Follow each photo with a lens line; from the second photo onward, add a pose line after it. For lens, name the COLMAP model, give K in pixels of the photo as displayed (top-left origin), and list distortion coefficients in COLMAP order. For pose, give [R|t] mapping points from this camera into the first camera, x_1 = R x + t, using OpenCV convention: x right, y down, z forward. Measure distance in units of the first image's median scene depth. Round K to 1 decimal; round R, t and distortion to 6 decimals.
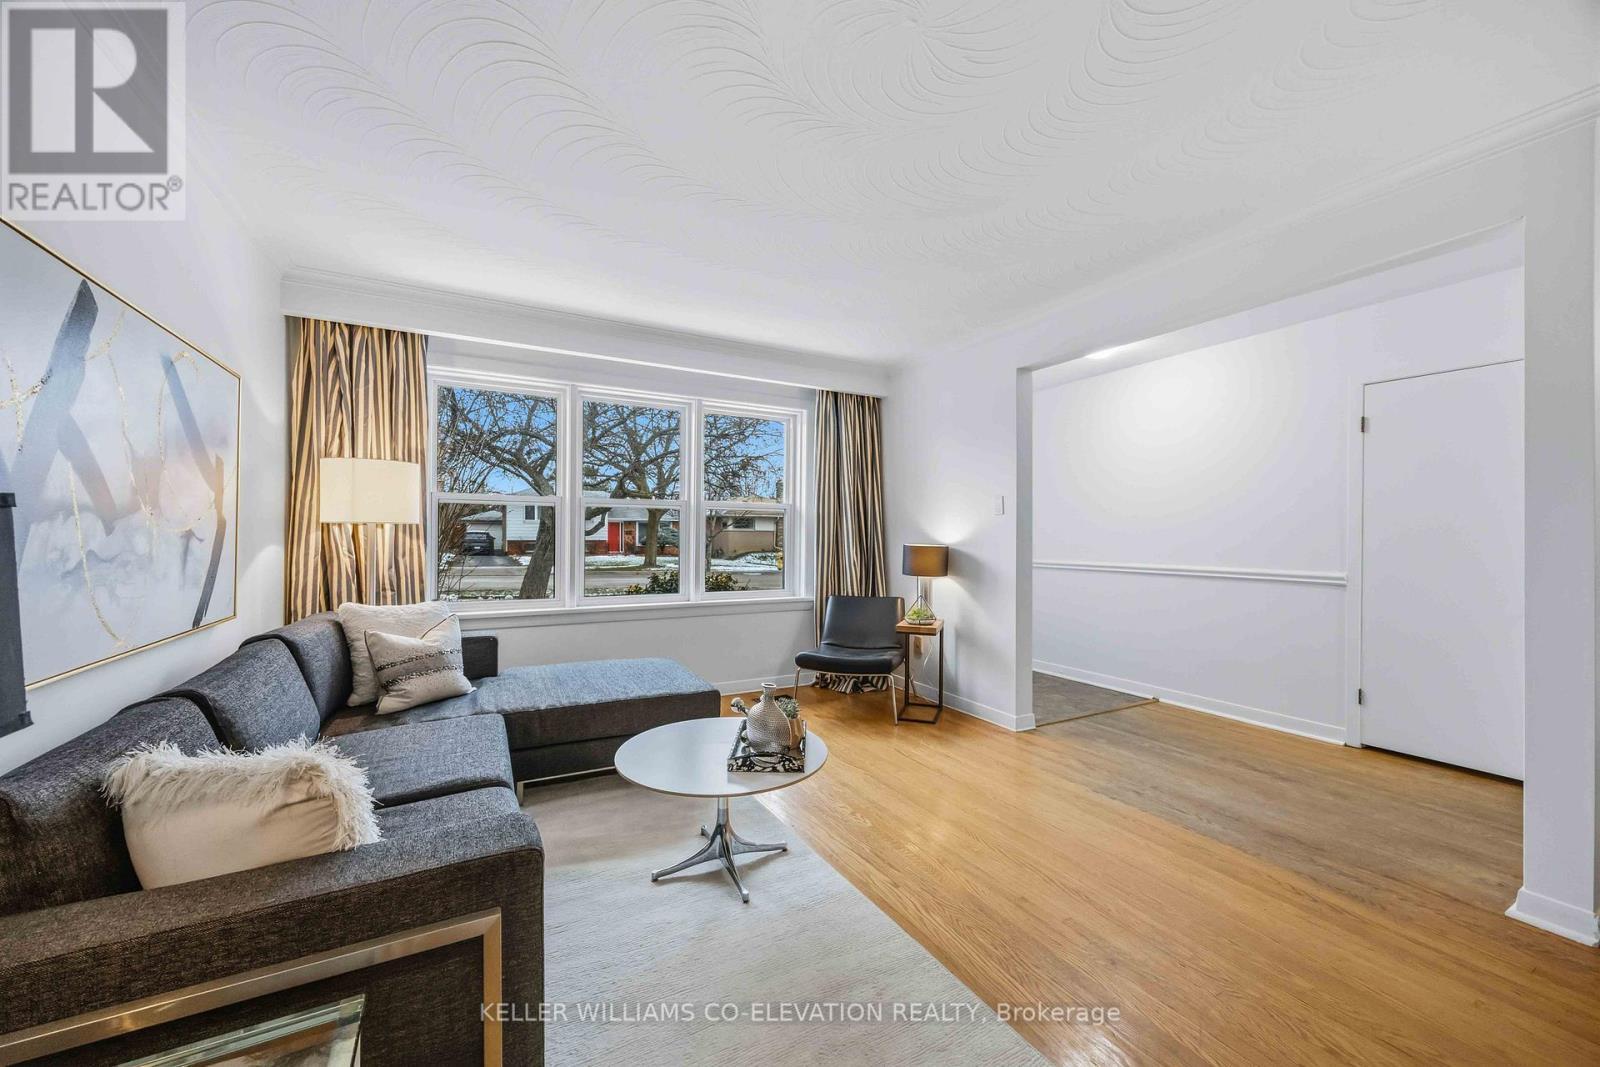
lens RADIAL K [[612.7, 0, 803.2], [0, 612.7, 533.9], [0, 0, 1]] dist [-0.000298, 0.000928]
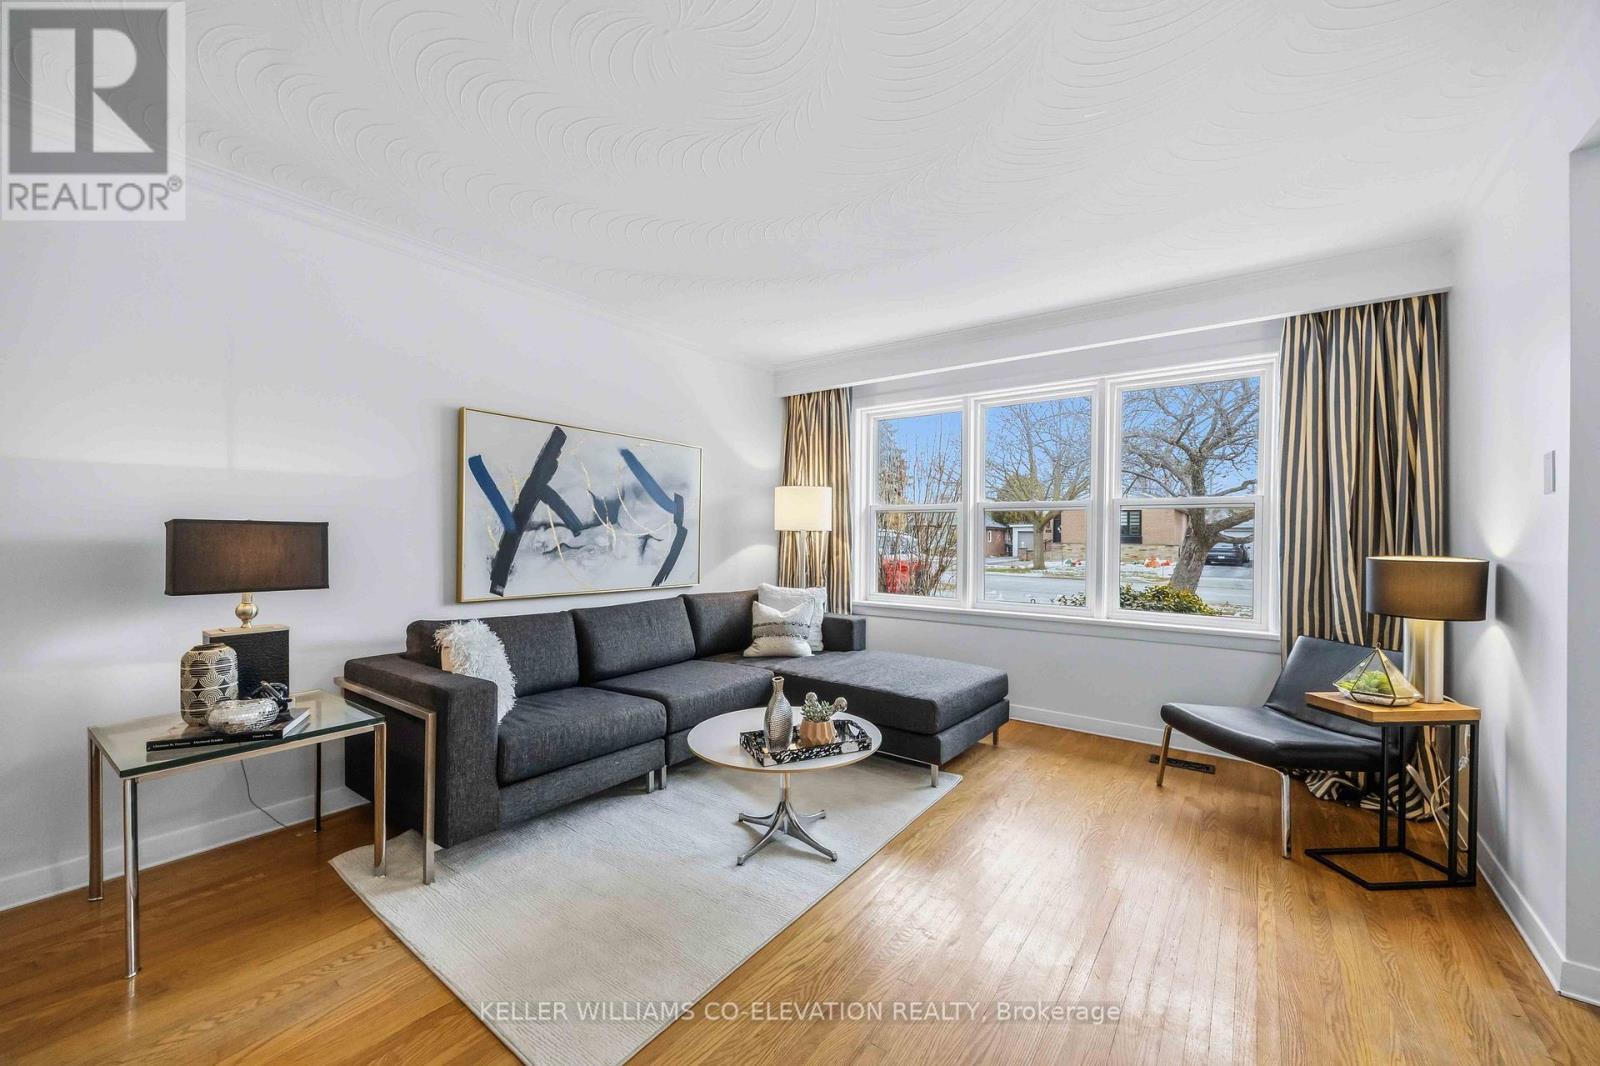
lens RADIAL K [[612.7, 0, 801.4], [0, 612.7, 541.4], [0, 0, 1]] dist [-0.000298, 0.000928]
pose [[0.423854, 0.004430, -0.905720, 0.581249], [-0.004589, 0.999986, 0.002744, 0.004726], [0.905719, 0.002993, 0.423868, 0.378046]]
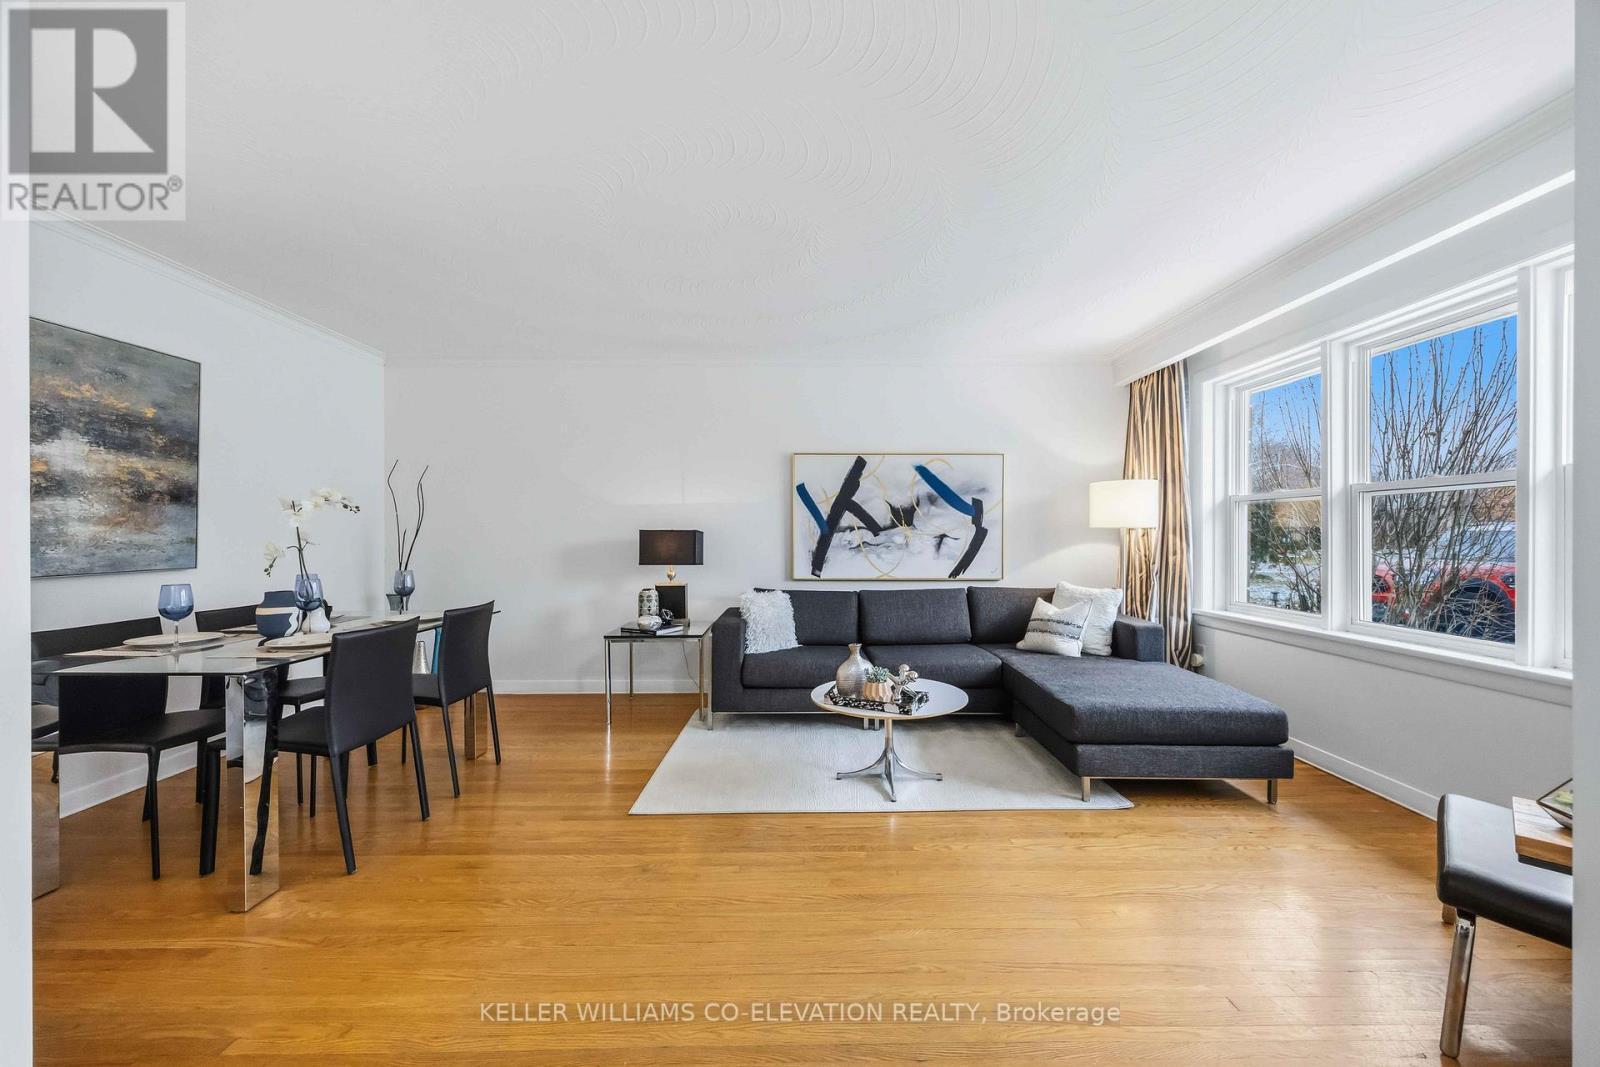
lens RADIAL K [[612.7, 0, 815.4], [0, 612.7, 536.9], [0, 0, 1]] dist [-0.000298, 0.000928]
pose [[-0.456231, -0.001530, -0.889860, 0.768901], [0.001129, 0.999997, -0.002299, 0.005112], [0.889860, -0.002053, -0.456228, 0.988105]]
